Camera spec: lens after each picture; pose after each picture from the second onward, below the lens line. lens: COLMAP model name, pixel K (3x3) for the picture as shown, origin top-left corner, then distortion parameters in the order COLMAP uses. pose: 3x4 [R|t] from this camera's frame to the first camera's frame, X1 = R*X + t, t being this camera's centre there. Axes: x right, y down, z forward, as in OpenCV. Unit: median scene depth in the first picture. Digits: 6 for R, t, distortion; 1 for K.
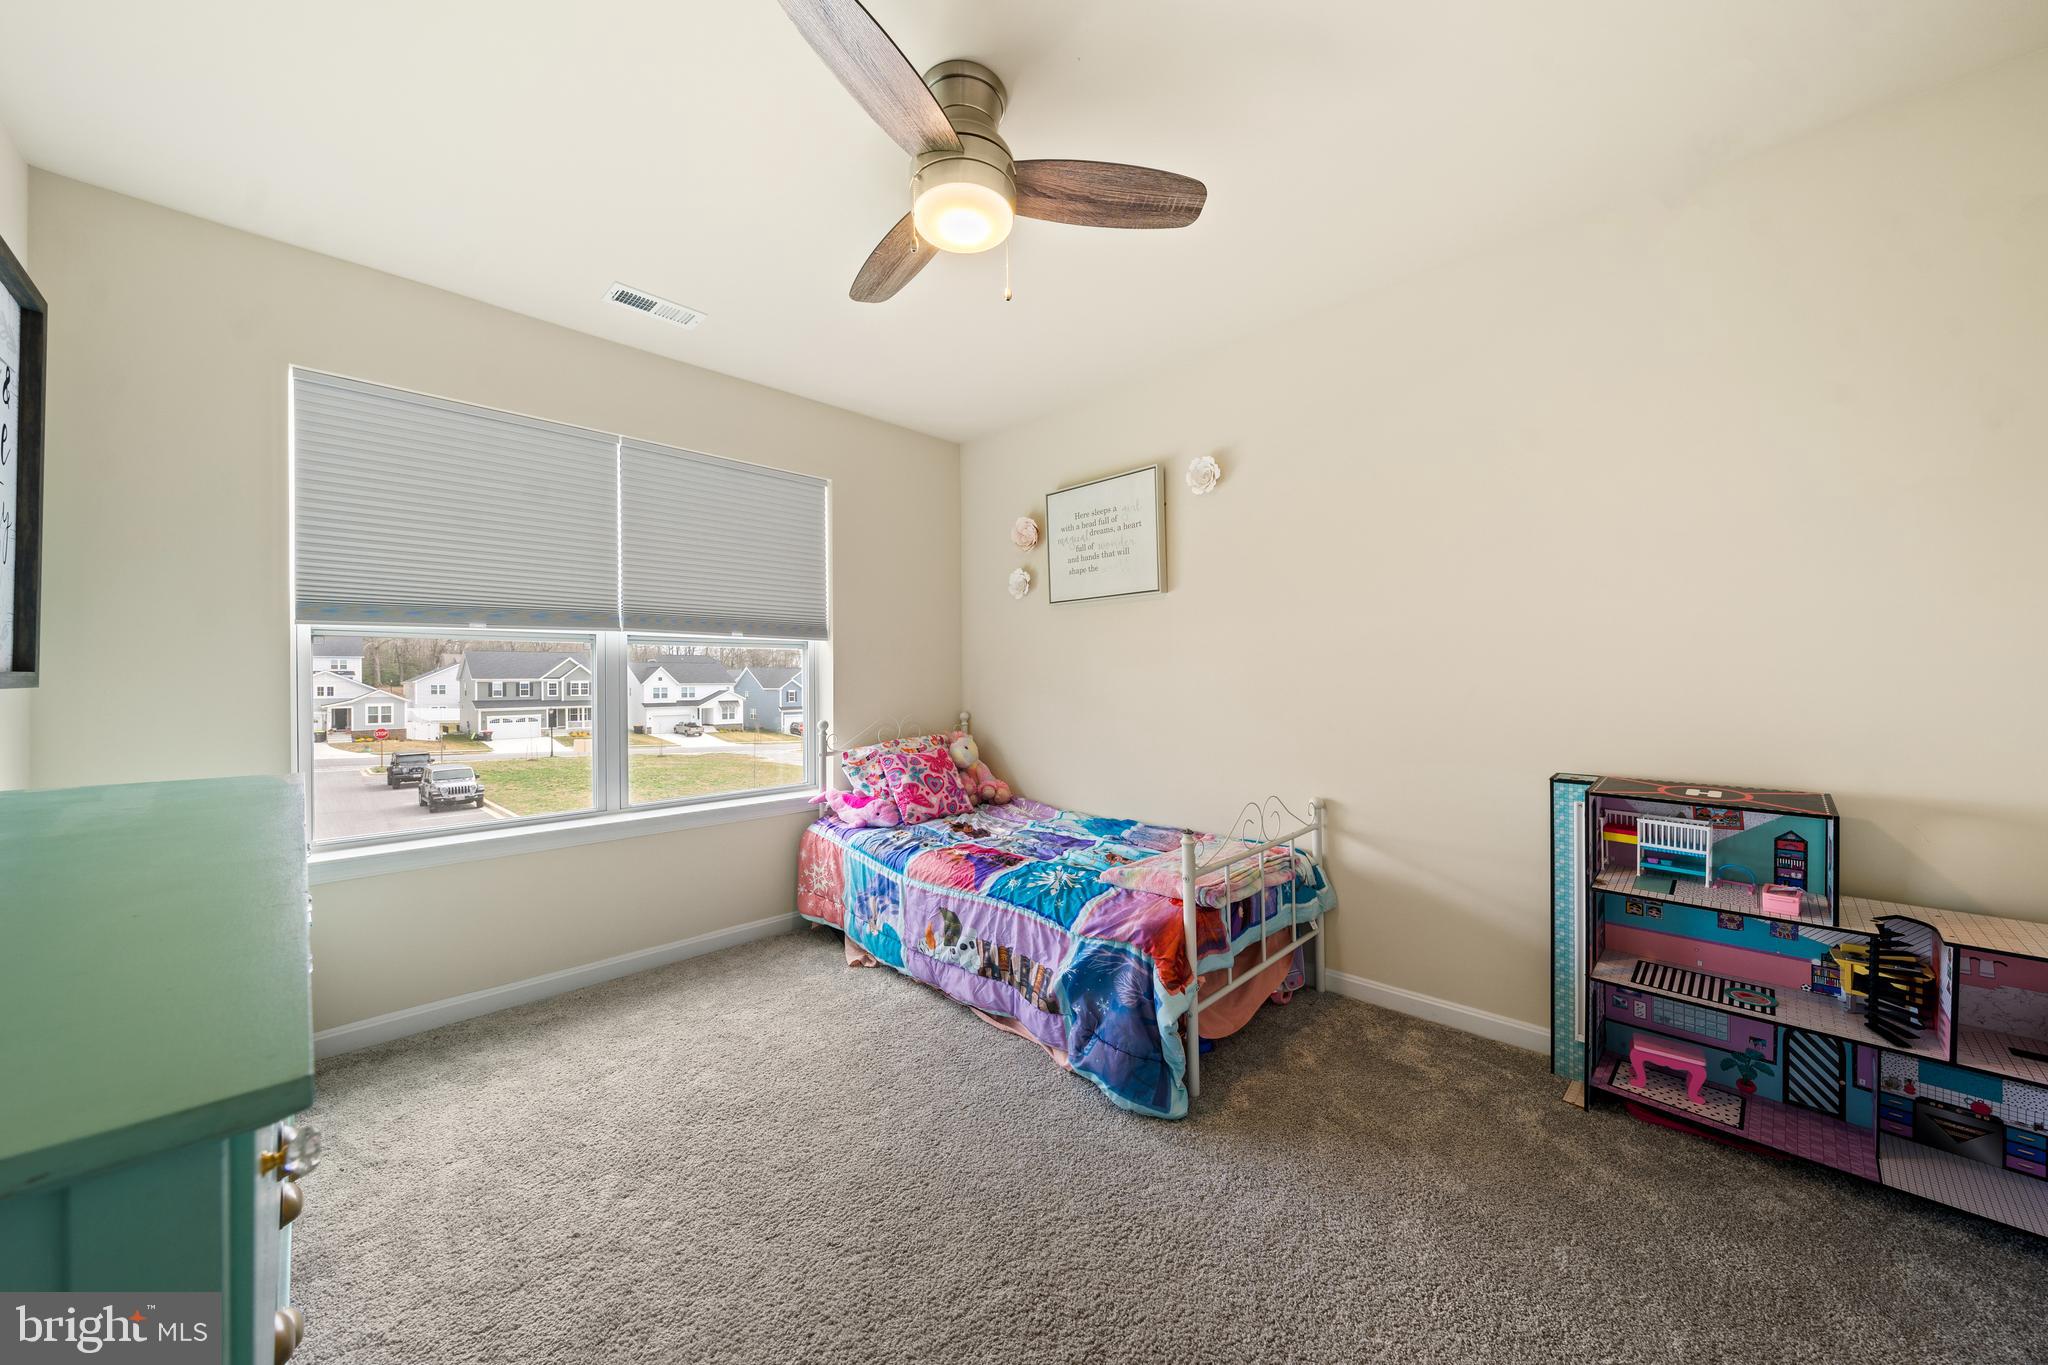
lens RADIAL K [[718.7, 0, 1026.4], [0, 718.7, 665.5], [0, 0, 1]] dist [-0.009496, 0.000851]
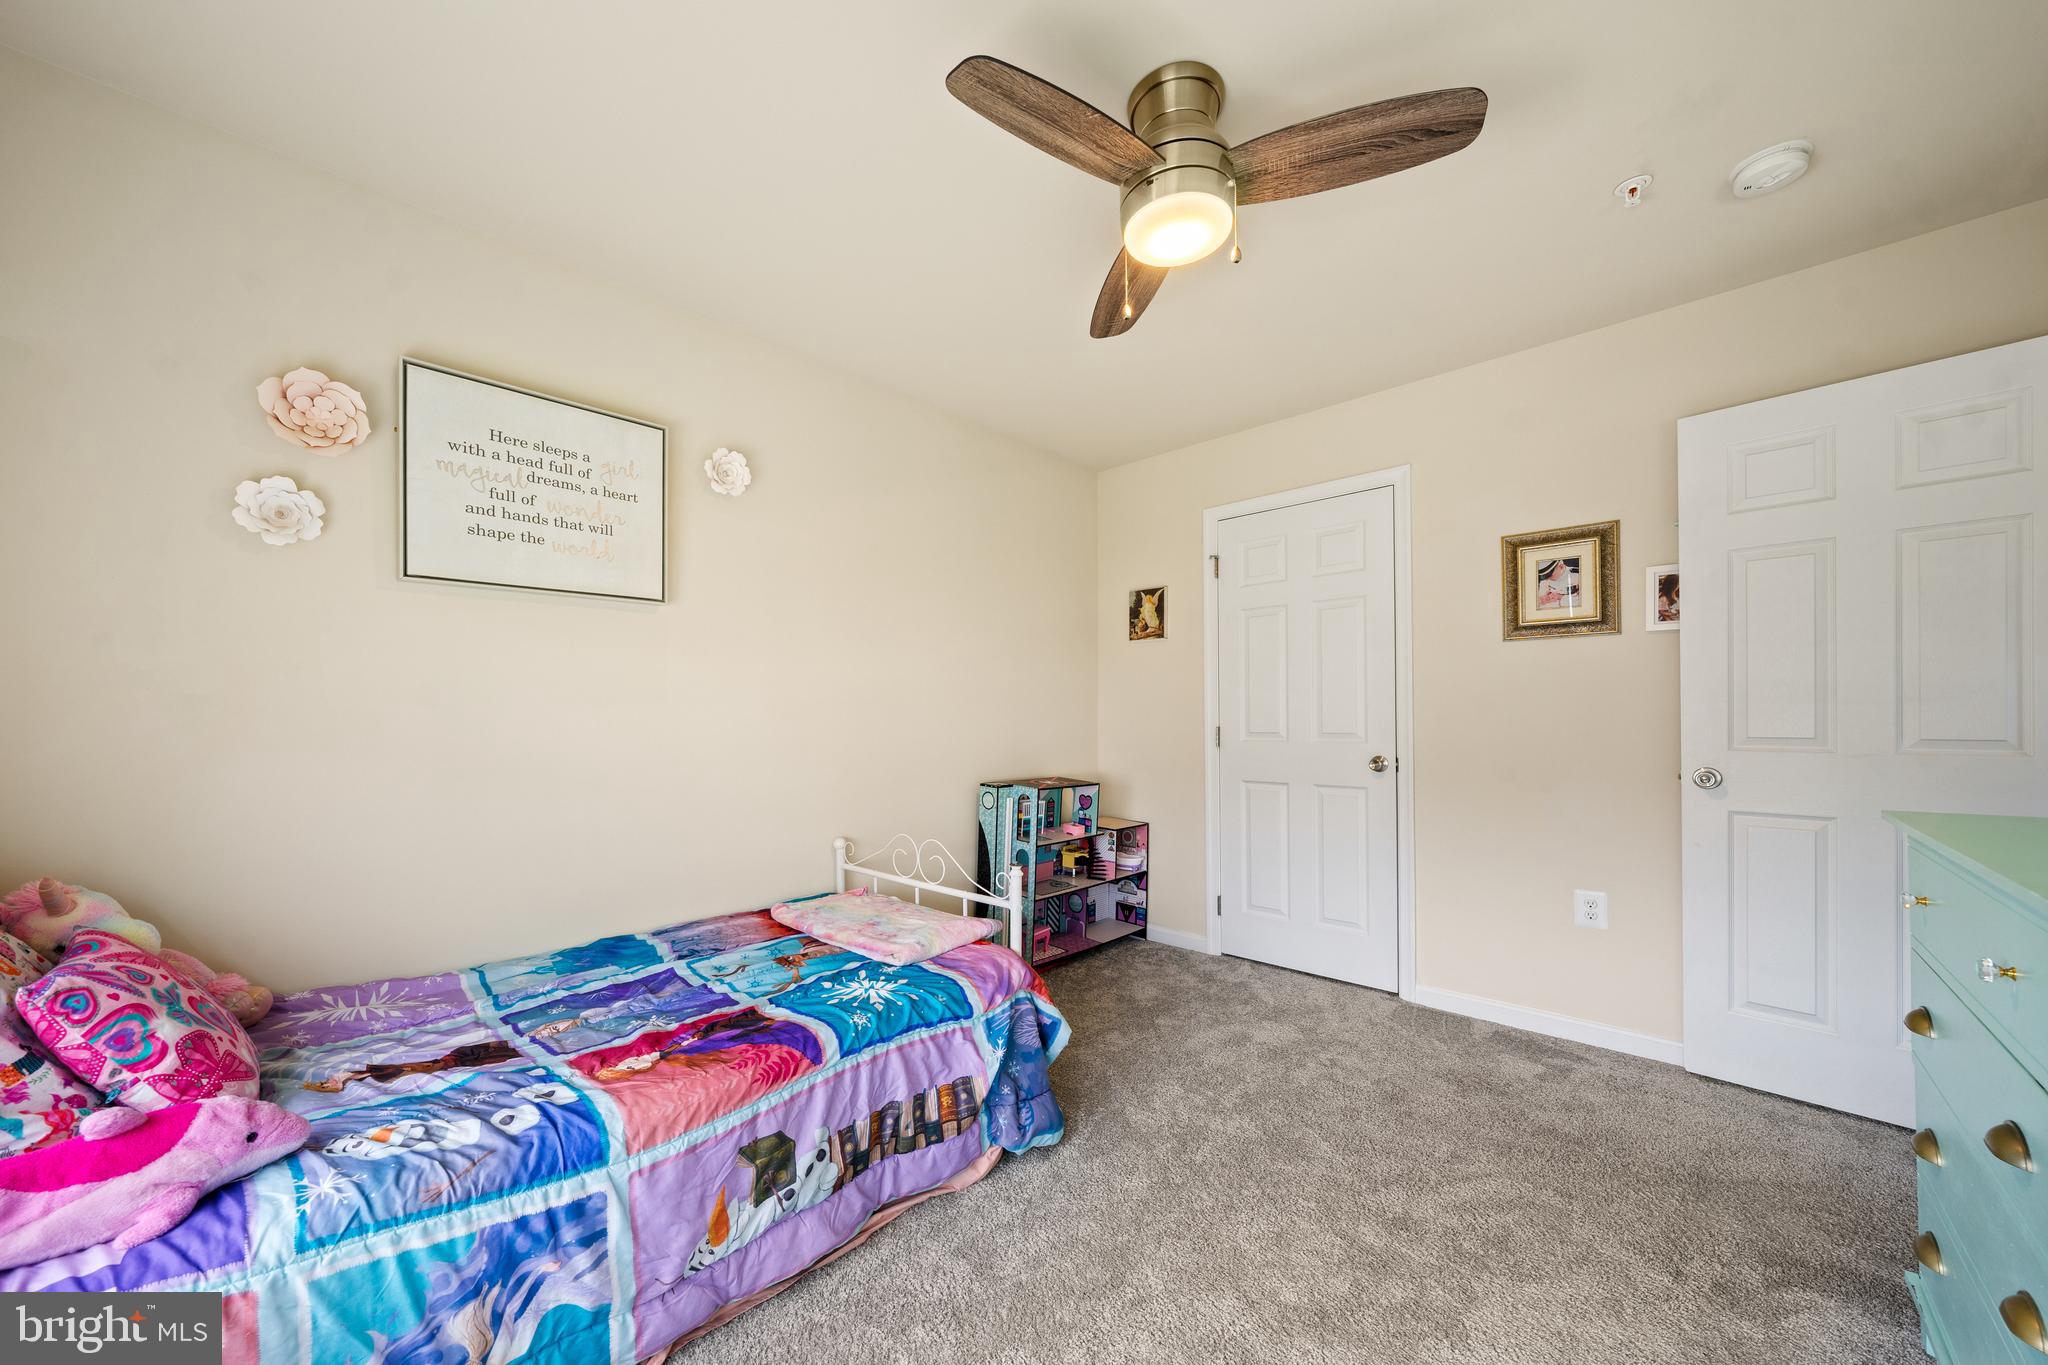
lens RADIAL K [[718.7, 0, 1024.3], [0, 718.7, 698.2], [0, 0, 1]] dist [-0.009496, 0.000851]
pose [[-0.021743, 0.031504, 0.999267, -0.665618], [-0.012095, 0.999422, -0.031772, 0.014940], [-0.999690, -0.012776, -0.021349, 0.798854]]
